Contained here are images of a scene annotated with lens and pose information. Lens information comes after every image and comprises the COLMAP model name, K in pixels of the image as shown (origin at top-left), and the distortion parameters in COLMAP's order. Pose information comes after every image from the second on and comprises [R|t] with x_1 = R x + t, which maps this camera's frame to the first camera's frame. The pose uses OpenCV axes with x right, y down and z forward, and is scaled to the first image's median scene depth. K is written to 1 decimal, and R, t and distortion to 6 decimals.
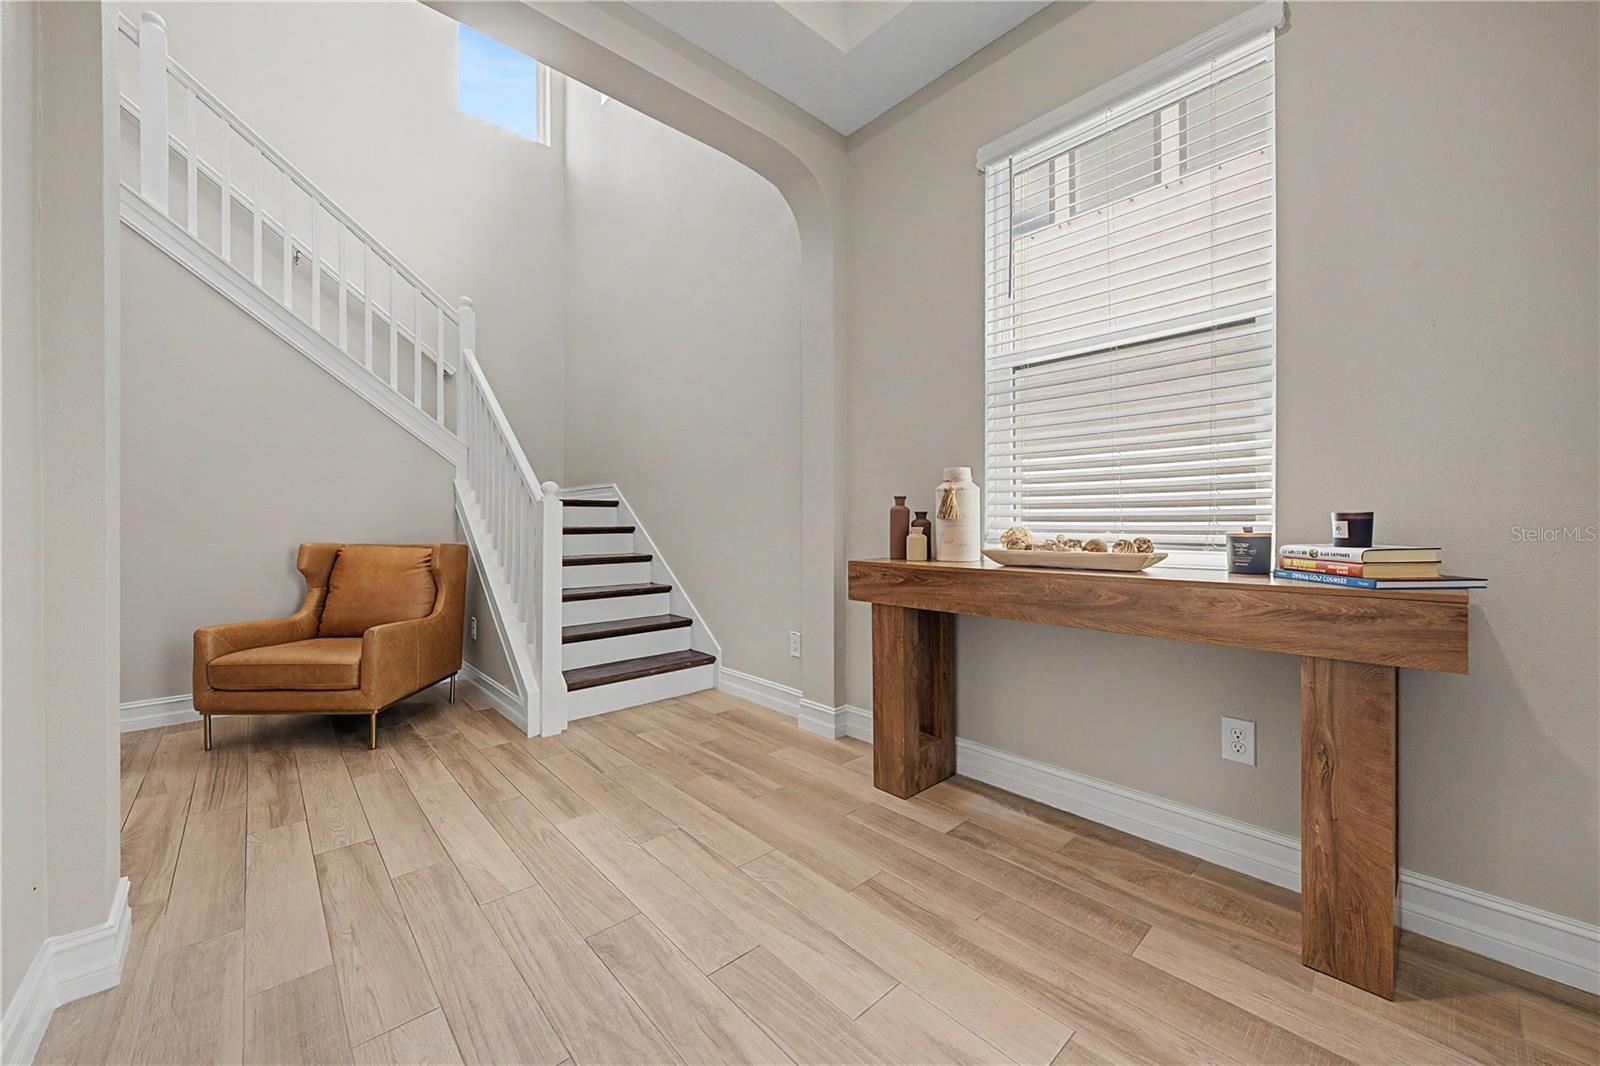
lens RADIAL K [[609.9, 0, 802.1], [0, 609.9, 526.2], [0, 0, 1]] dist [-0.002134, -0.000222]
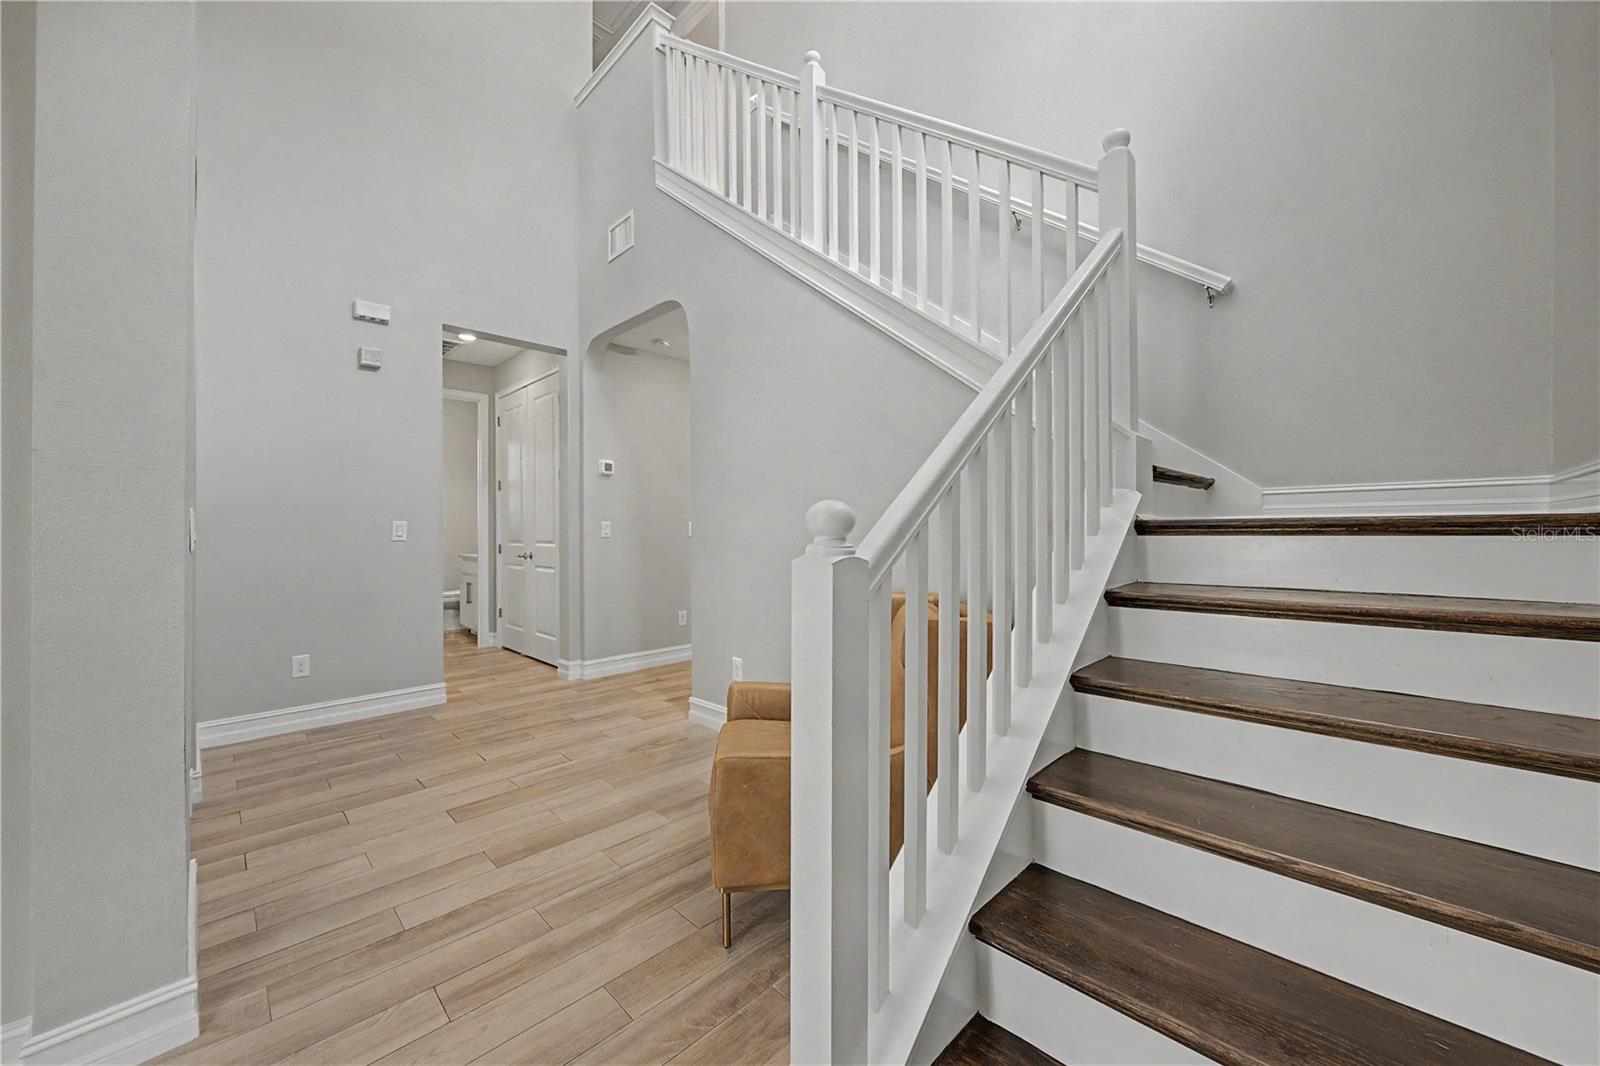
lens RADIAL K [[584.0, 0, 806.1], [0, 584.0, 531.2], [0, 0, 1]] dist [0.001317, 0.000062]
pose [[0.061671, -0.001216, -0.998096, -0.102792], [-0.008952, 0.999958, -0.001771, -0.070509], [0.998056, 0.009045, 0.061657, 1.147461]]
